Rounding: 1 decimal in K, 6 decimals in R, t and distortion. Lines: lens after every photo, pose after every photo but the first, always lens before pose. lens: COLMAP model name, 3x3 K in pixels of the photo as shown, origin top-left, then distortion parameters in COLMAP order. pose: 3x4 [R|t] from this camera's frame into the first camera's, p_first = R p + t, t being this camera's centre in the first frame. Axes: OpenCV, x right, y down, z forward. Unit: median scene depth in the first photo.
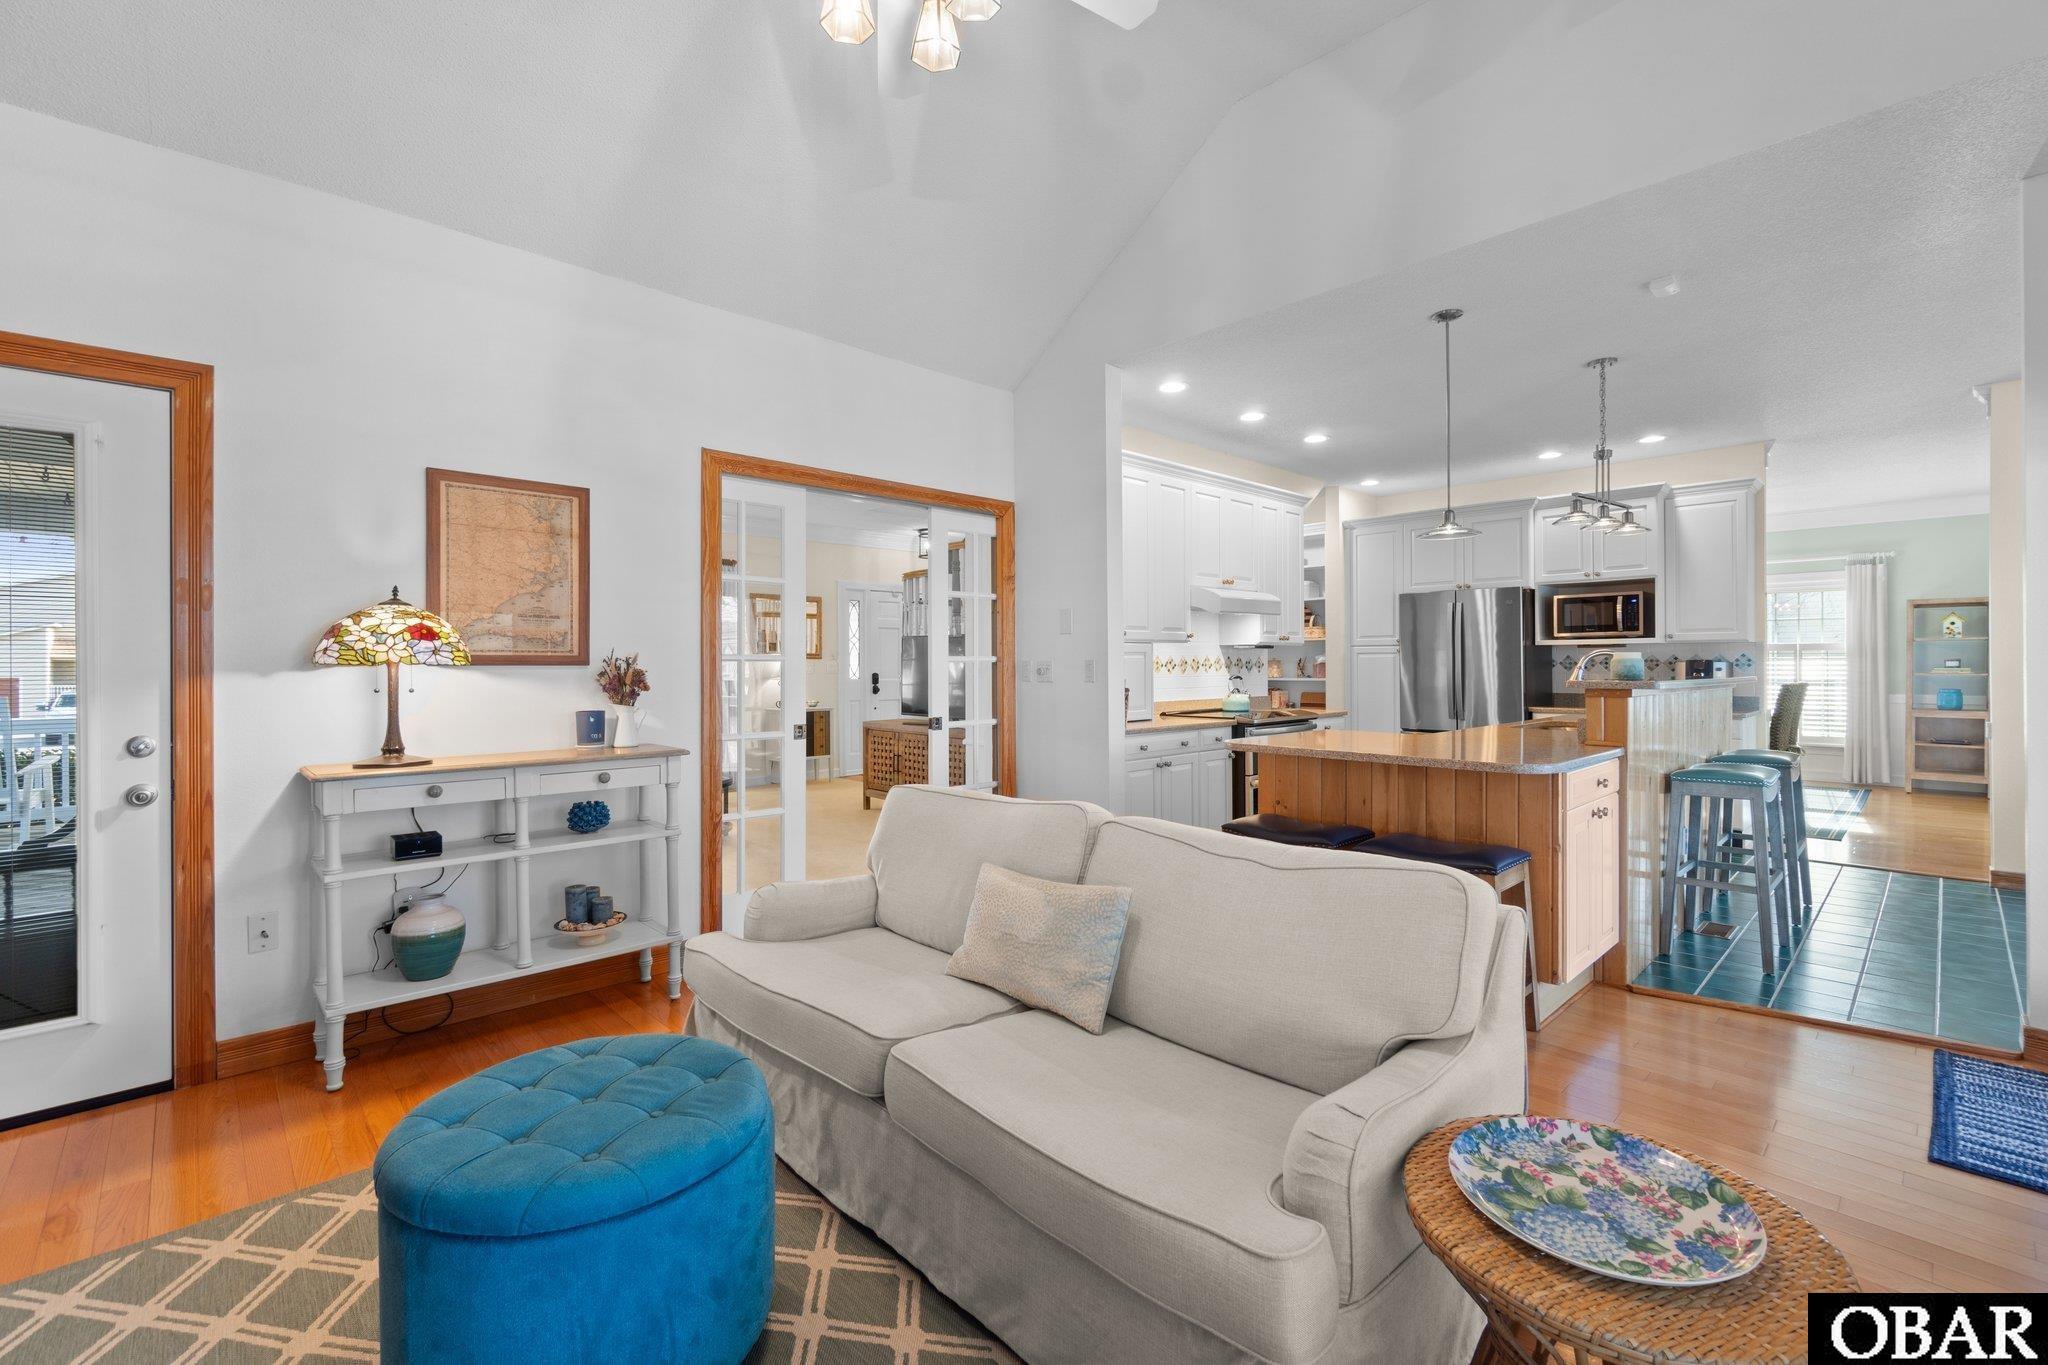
lens RADIAL K [[878.4, 0, 1023.4], [0, 878.4, 666.9], [0, 0, 1]] dist [-0.008872, 0.003019]
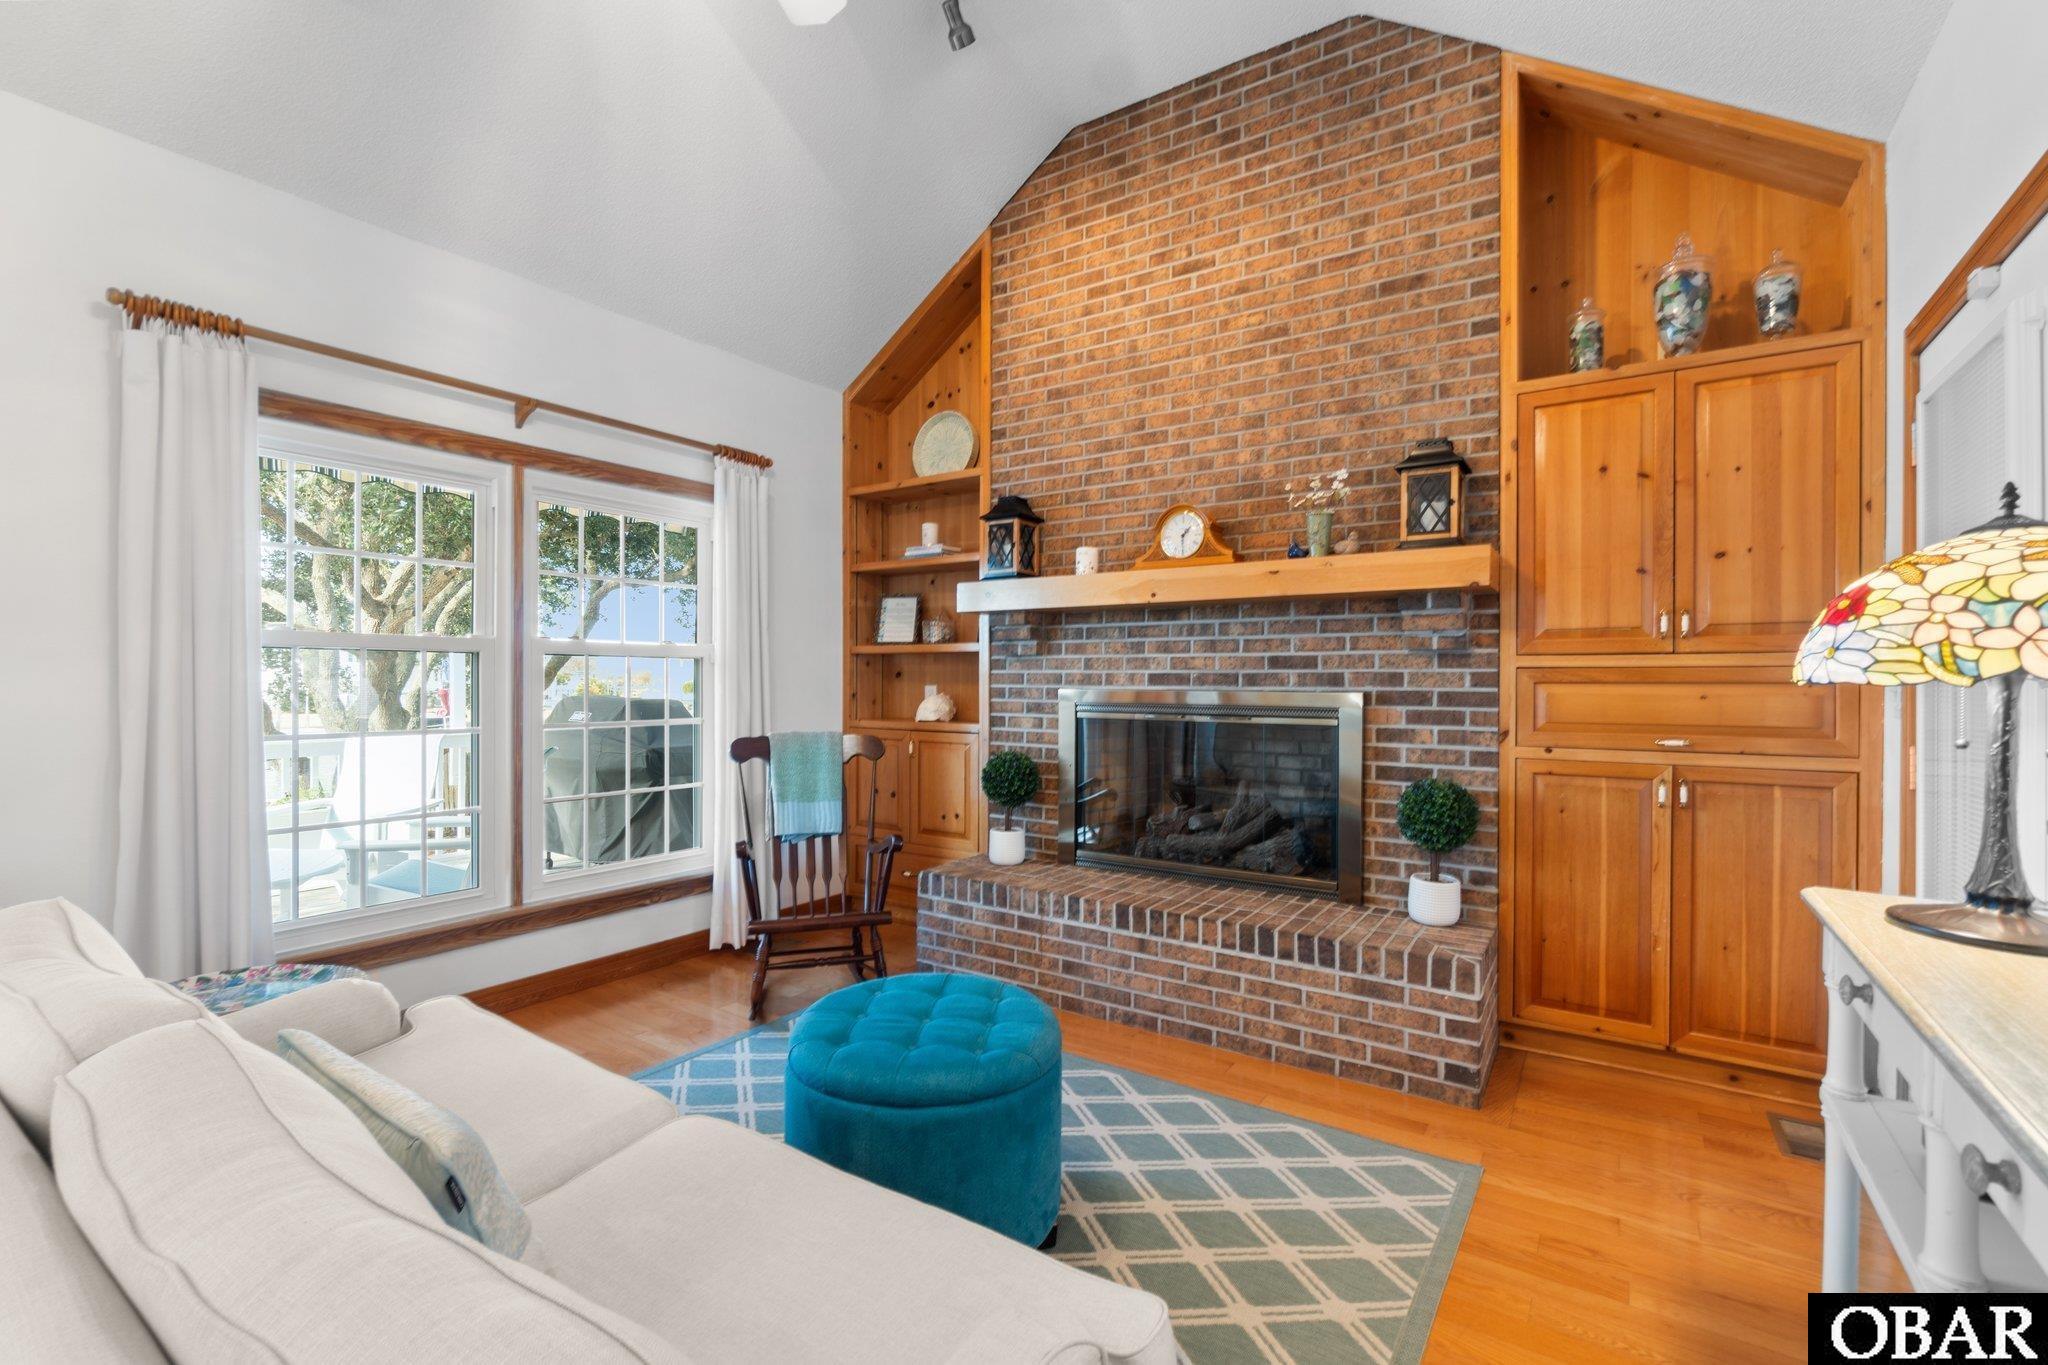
lens RADIAL K [[878.4, 0, 1042.6], [0, 878.4, 686.5], [0, 0, 1]] dist [-0.008872, 0.003019]
pose [[-0.973645, 0.003889, -0.228035, -0.093568], [0.000766, 0.999905, 0.013779, -0.003032], [0.228067, 0.013241, -0.973555, 0.571139]]
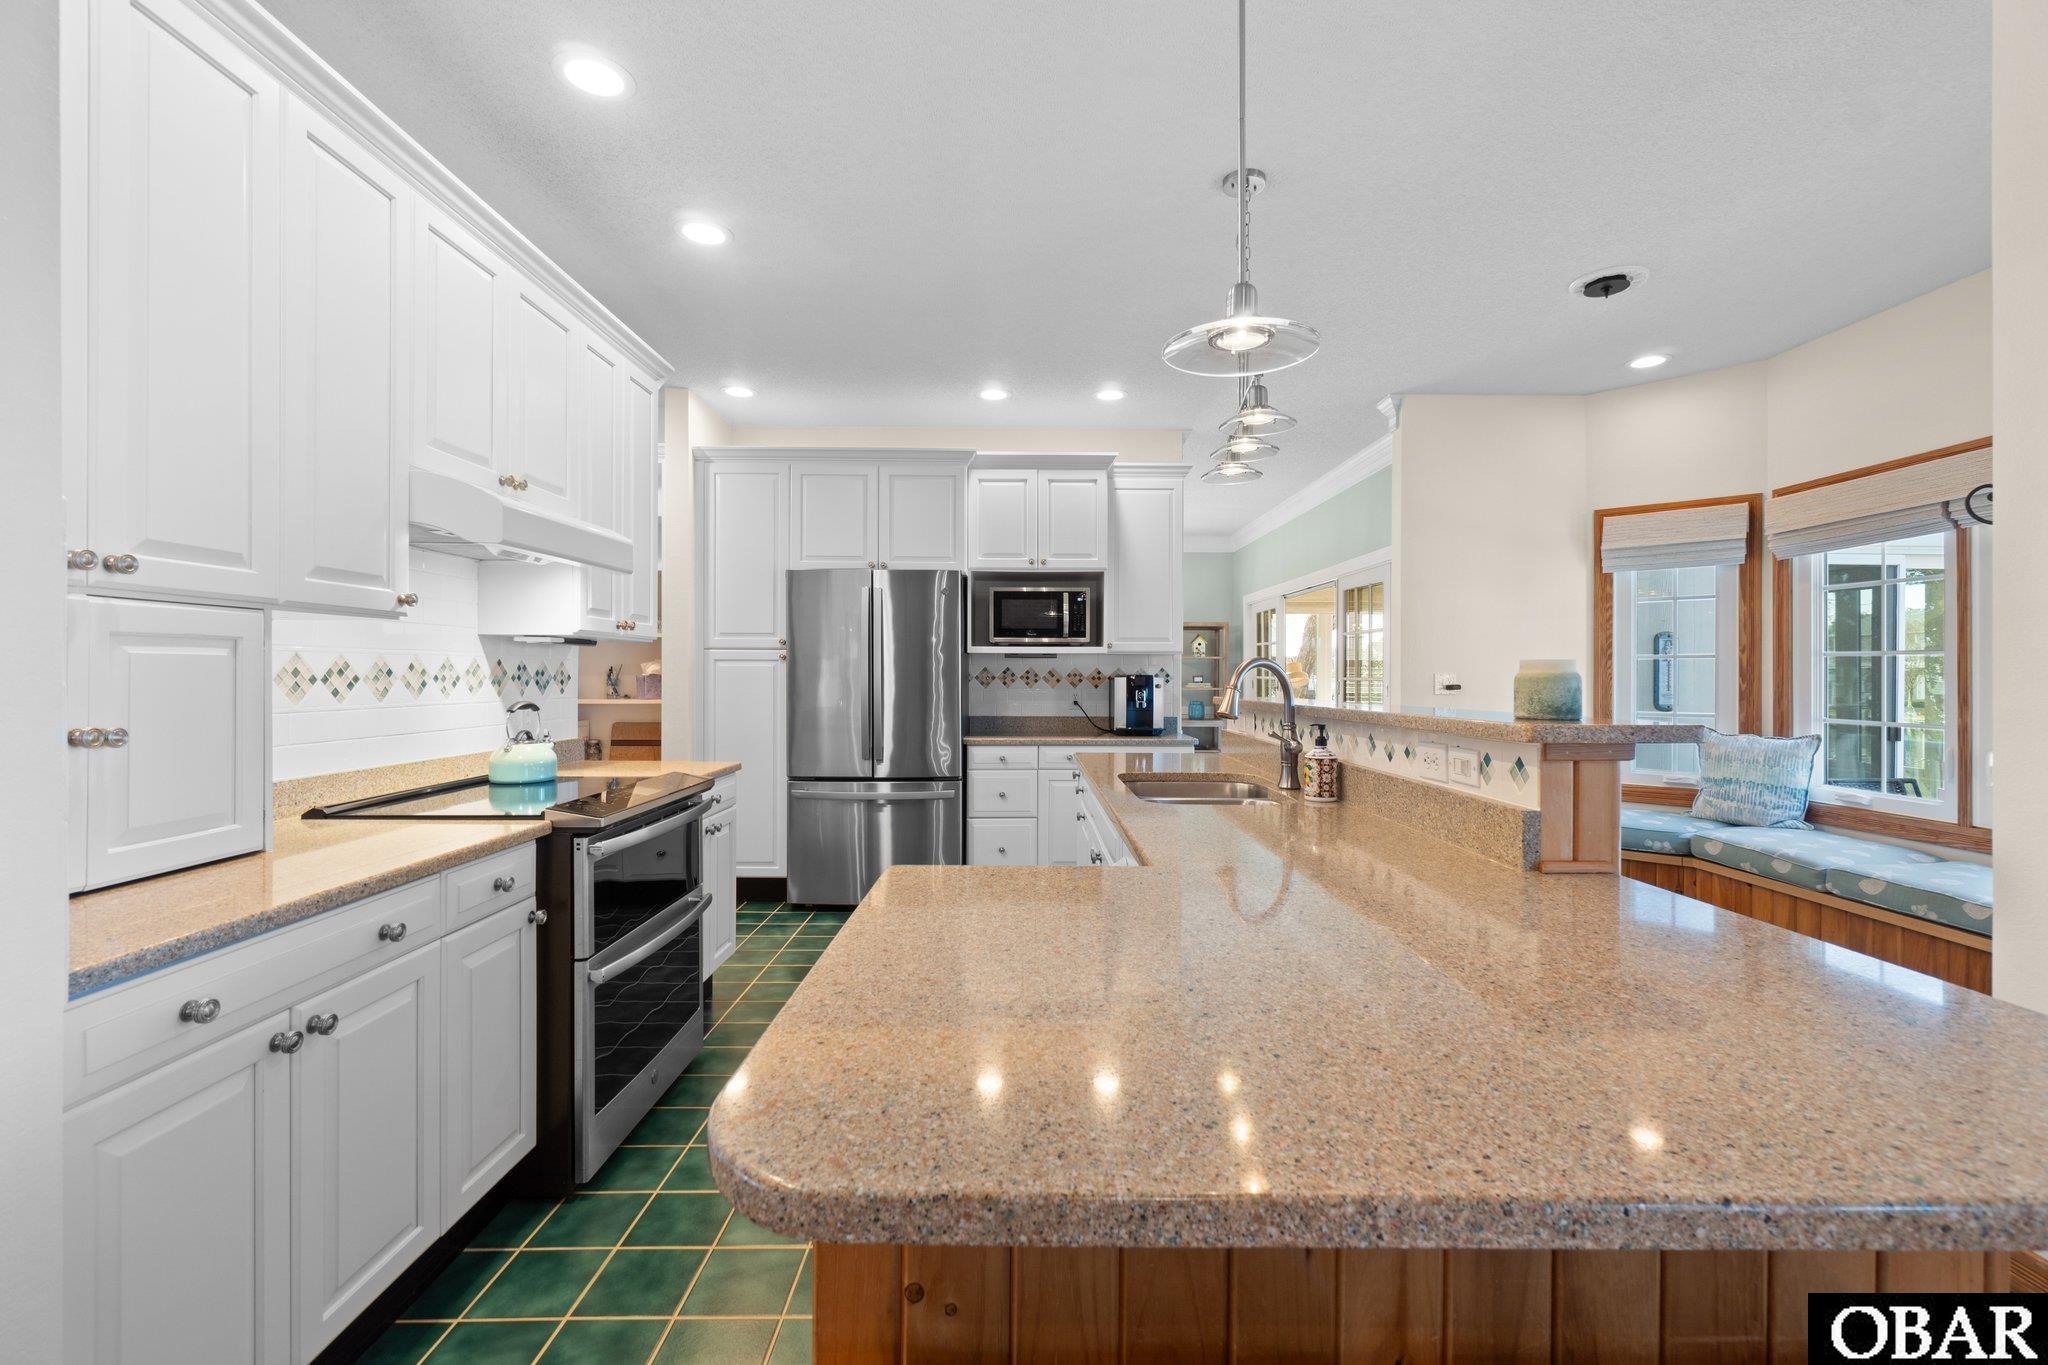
lens RADIAL K [[878.4, 0, 1033.5], [0, 878.4, 681.2], [0, 0, 1]] dist [-0.008872, 0.003019]
pose [[0.676814, 0.002725, 0.736149, 0.086705], [-0.005648, 0.999983, 0.001490, -0.002911], [-0.736132, -0.005166, 0.676818, 0.492965]]
